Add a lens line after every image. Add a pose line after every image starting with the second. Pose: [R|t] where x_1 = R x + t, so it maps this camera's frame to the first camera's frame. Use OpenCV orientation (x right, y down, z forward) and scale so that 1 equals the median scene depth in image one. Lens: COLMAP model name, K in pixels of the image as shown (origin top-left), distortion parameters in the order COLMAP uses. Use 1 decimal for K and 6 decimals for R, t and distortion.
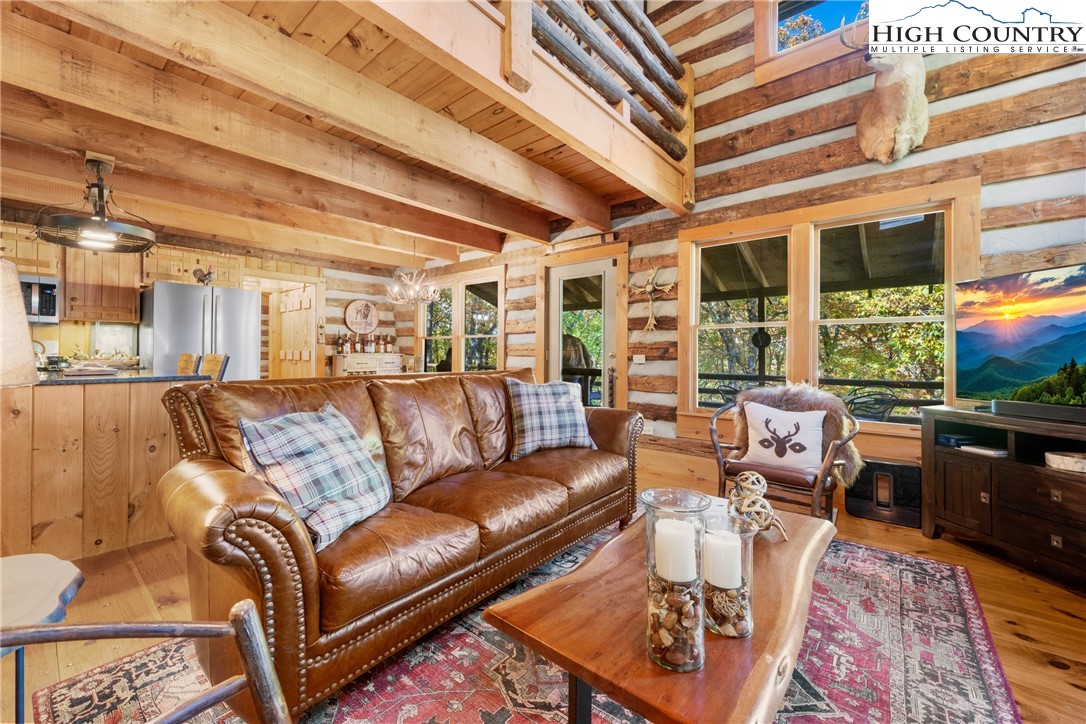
lens RADIAL K [[431.7, 0, 536.9], [0, 431.7, 353.7], [0, 0, 1]] dist [-0.001751, -0.000270]
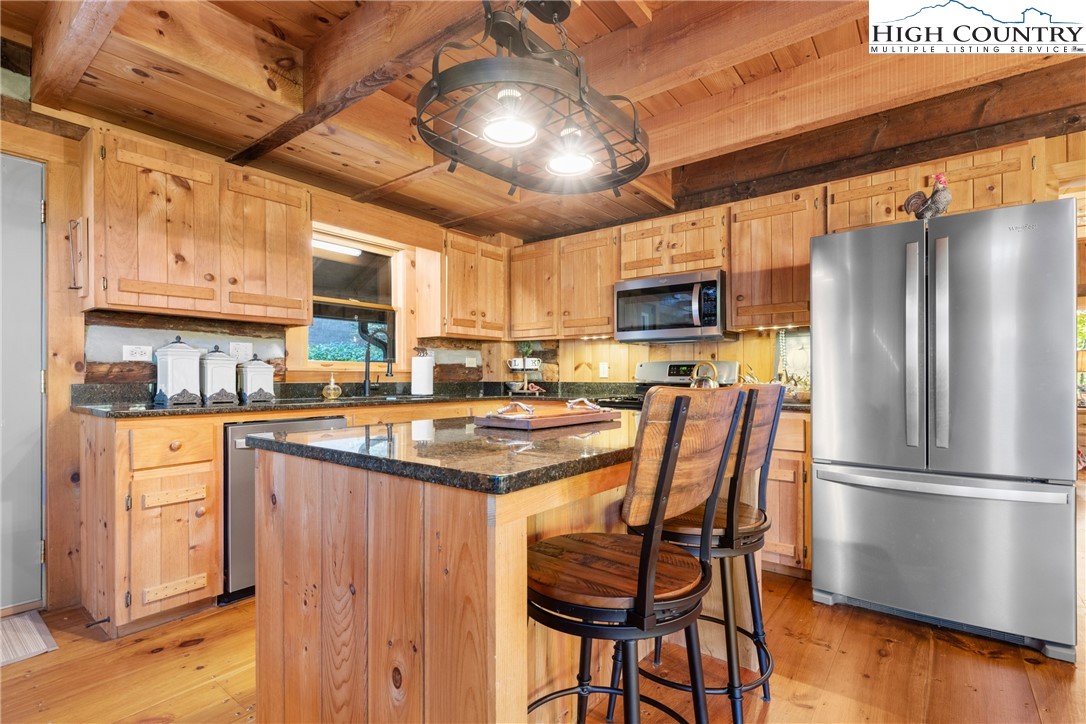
lens RADIAL K [[514.4, 0, 542.2], [0, 514.4, 370.6], [0, 0, 1]] dist [0.000457, 0.000079]
pose [[0.029098, -0.015729, -0.999453, -0.268680], [0.002976, 0.999873, -0.015648, -0.002823], [0.999572, -0.002519, 0.029141, 0.615500]]
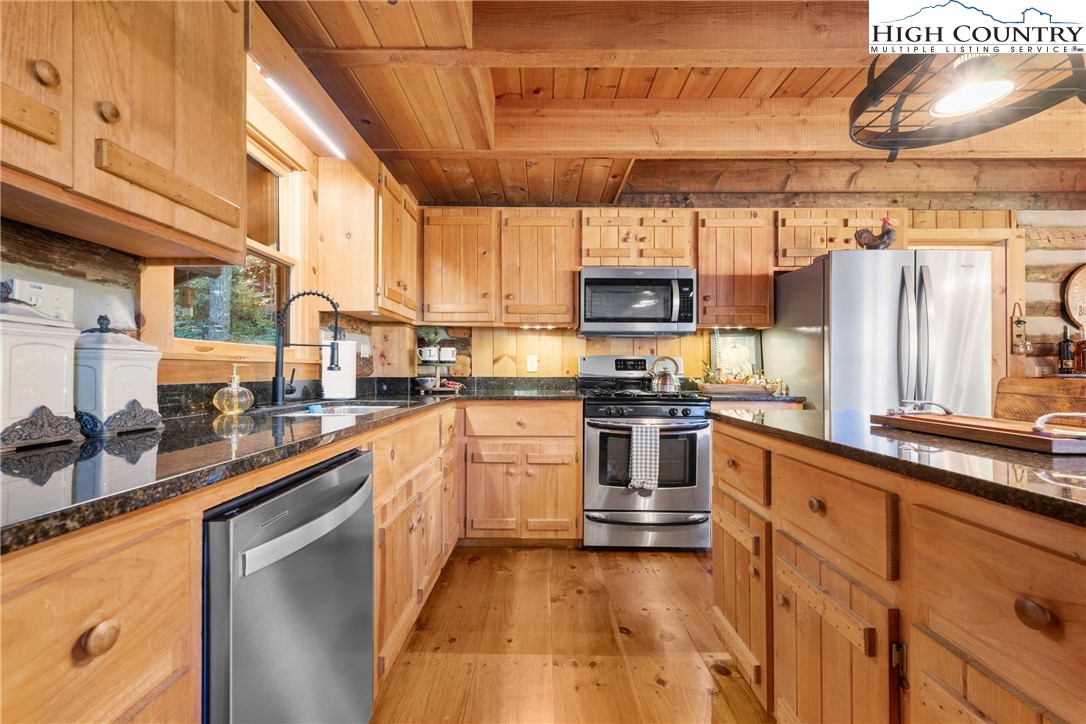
lens RADIAL K [[451.6, 0, 543.2], [0, 451.6, 367.4], [0, 0, 1]] dist [-0.001008, -0.000346]
pose [[0.640769, -0.006720, -0.767704, -0.617313], [0.002222, 0.999974, -0.006898, -0.006536], [0.767730, 0.002714, 0.640768, 0.285783]]
